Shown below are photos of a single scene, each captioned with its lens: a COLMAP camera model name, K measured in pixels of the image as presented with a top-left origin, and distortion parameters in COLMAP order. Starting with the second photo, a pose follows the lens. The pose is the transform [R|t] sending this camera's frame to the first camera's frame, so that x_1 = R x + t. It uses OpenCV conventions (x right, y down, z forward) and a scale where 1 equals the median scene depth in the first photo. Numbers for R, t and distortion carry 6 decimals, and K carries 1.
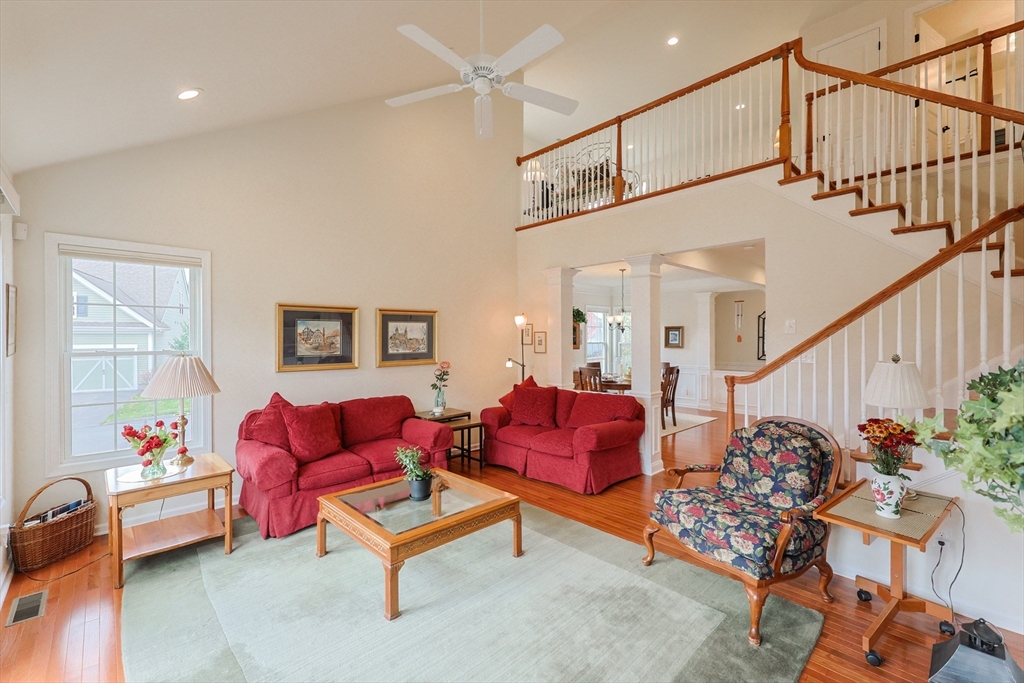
lens RADIAL K [[438.5, 0, 512.0], [0, 438.5, 341.5], [0, 0, 1]] dist [-0.001625, 0.000089]
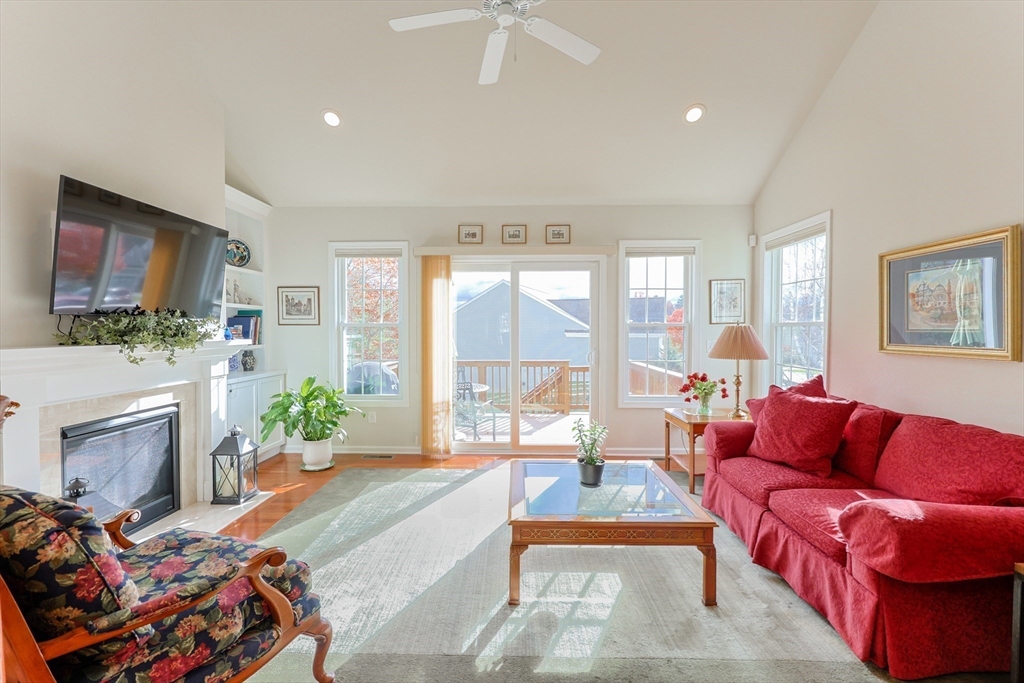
lens RADIAL K [[438.6, 0, 516.4], [0, 438.6, 339.4], [0, 0, 1]] dist [-0.001597, -0.000151]
pose [[-0.698516, 0.015028, -0.715437, 0.344042], [-0.006026, 0.999620, 0.026881, 0.031479], [0.715569, 0.023088, -0.698160, 1.007268]]
